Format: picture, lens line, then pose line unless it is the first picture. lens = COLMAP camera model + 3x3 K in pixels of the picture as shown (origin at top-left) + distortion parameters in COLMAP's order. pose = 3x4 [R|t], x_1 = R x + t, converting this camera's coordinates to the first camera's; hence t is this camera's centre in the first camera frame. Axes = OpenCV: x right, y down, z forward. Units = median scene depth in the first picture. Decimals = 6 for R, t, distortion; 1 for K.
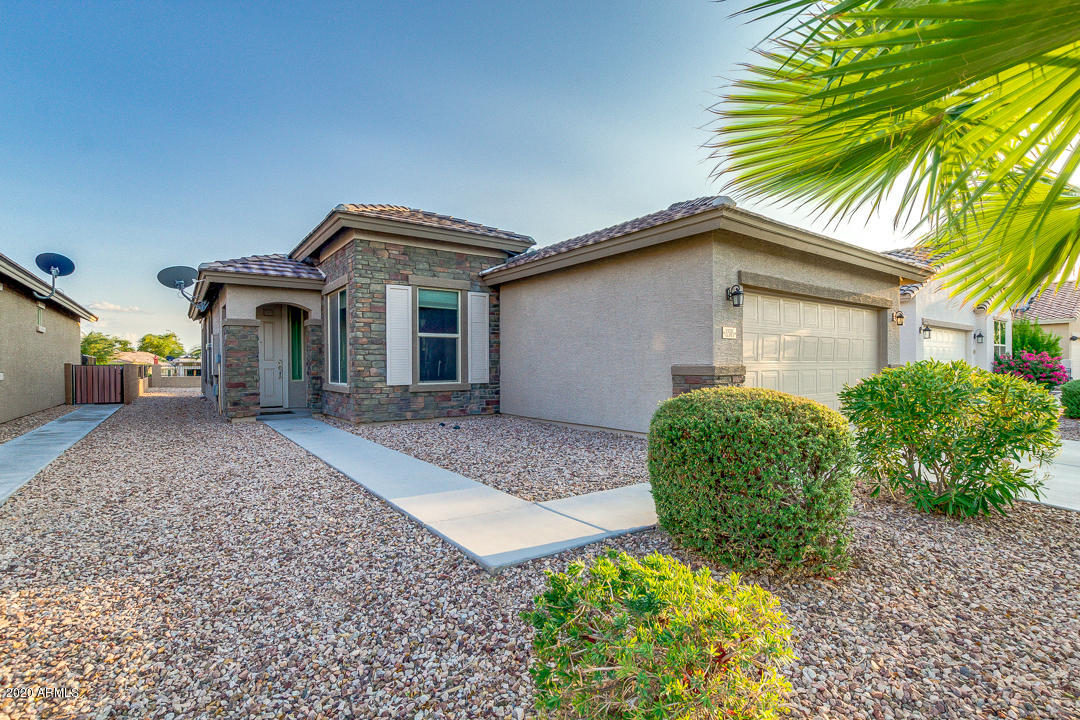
lens RADIAL K [[508.1, 0, 536.8], [0, 508.1, 361.6], [0, 0, 1]] dist [-0.028506, -0.000091]
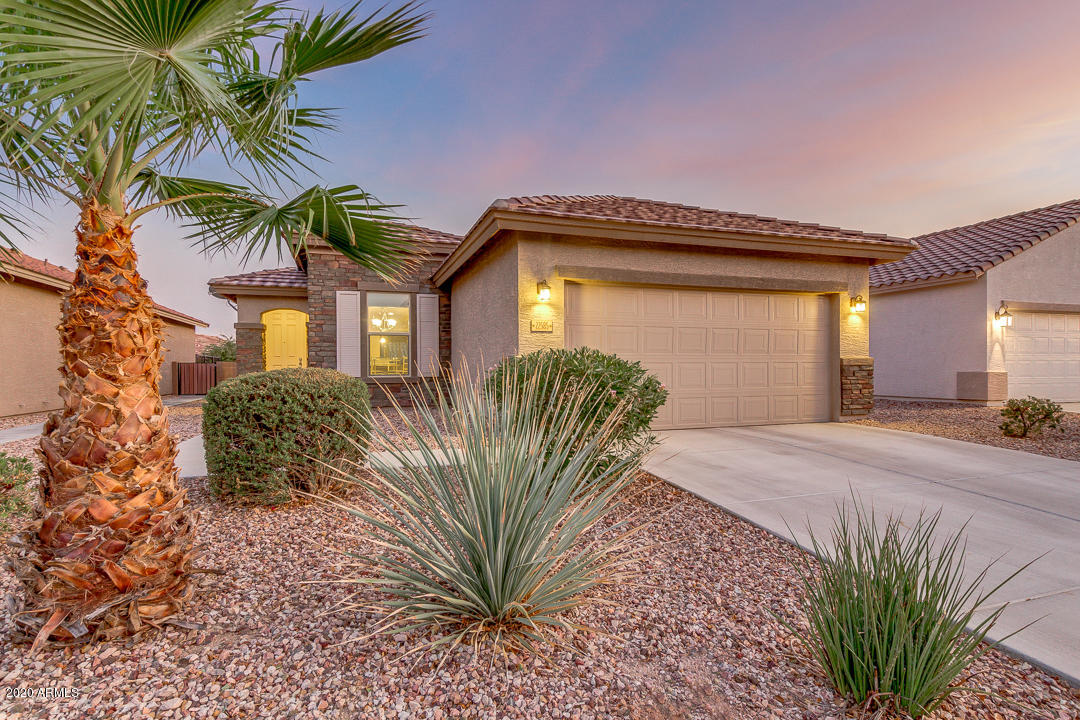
lens RADIAL K [[538.4, 0, 538.5], [0, 538.4, 362.0], [0, 0, 1]] dist [0.024978, -0.011601]
pose [[0.956464, -0.002751, -0.291838, 0.512987], [0.002183, 0.999995, -0.002271, 0.015301], [0.291843, 0.001535, 0.956465, -0.051388]]
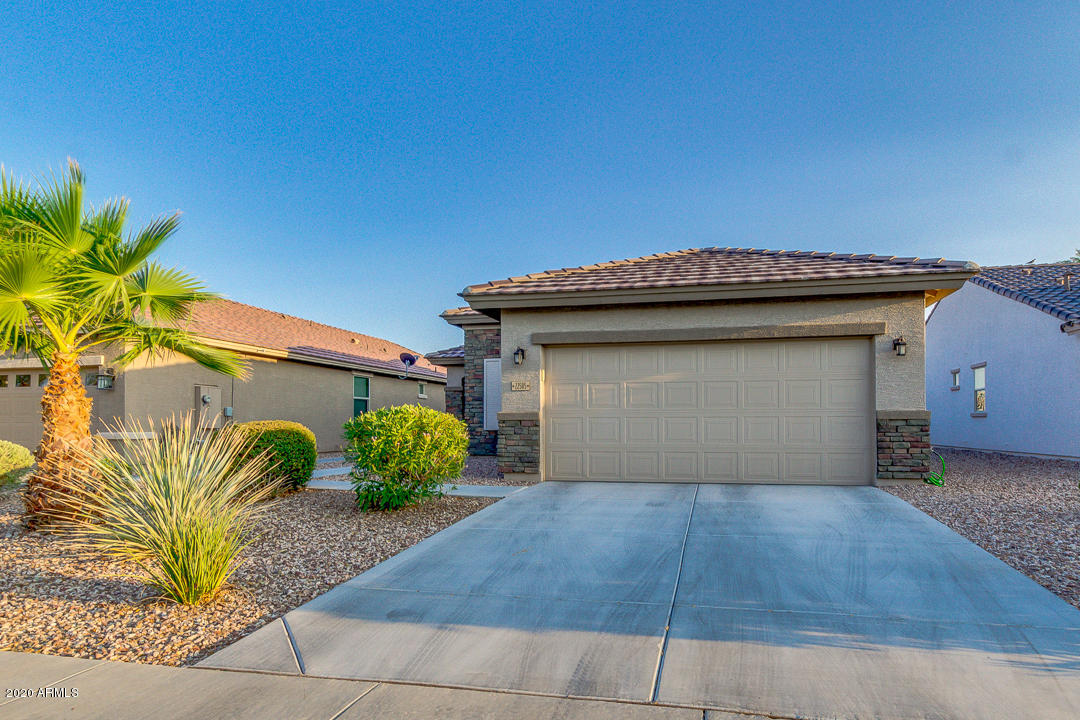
lens RADIAL K [[583.9, 0, 607.6], [0, 583.9, 411.2], [0, 0, 1]] dist [0.005701, 0.001166]
pose [[0.684654, -0.012241, -0.728765, 1.143047], [0.002829, 0.999896, -0.014138, 0.019258], [0.728863, 0.007618, 0.684618, 0.133468]]
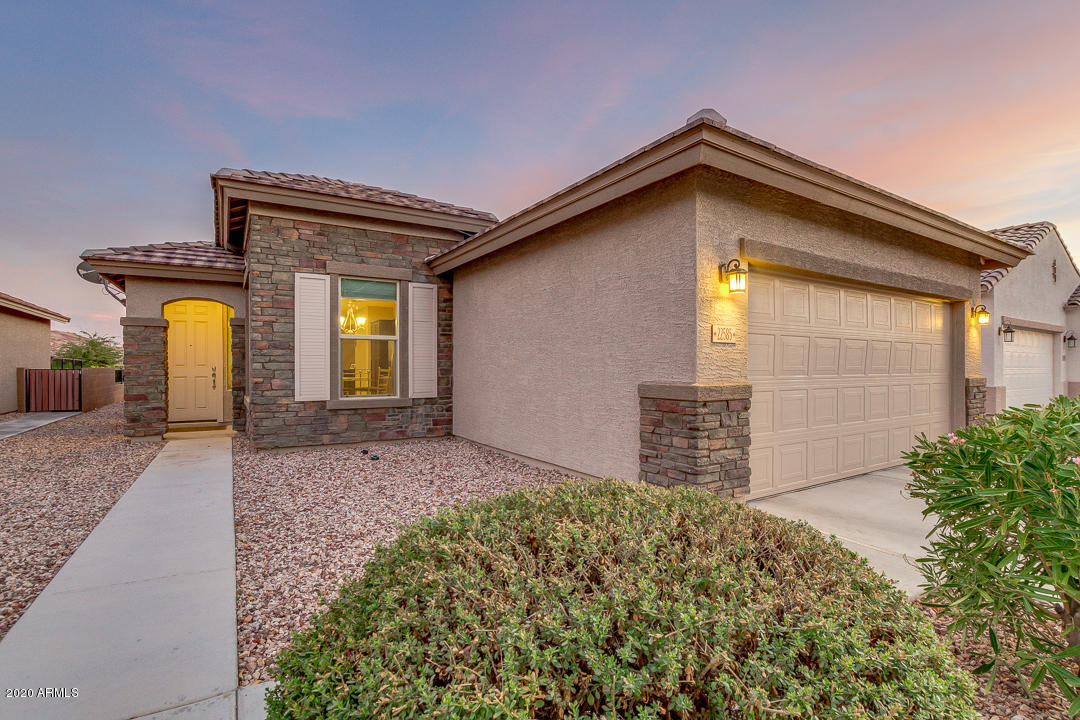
lens RADIAL K [[511.5, 0, 538.5], [0, 511.5, 365.3], [0, 0, 1]] dist [-0.034138, -0.000610]
pose [[0.997399, 0.004331, -0.071949, 0.139199], [-0.004083, 0.999985, 0.003591, -0.013289], [0.071963, -0.003288, 0.997402, 0.243581]]
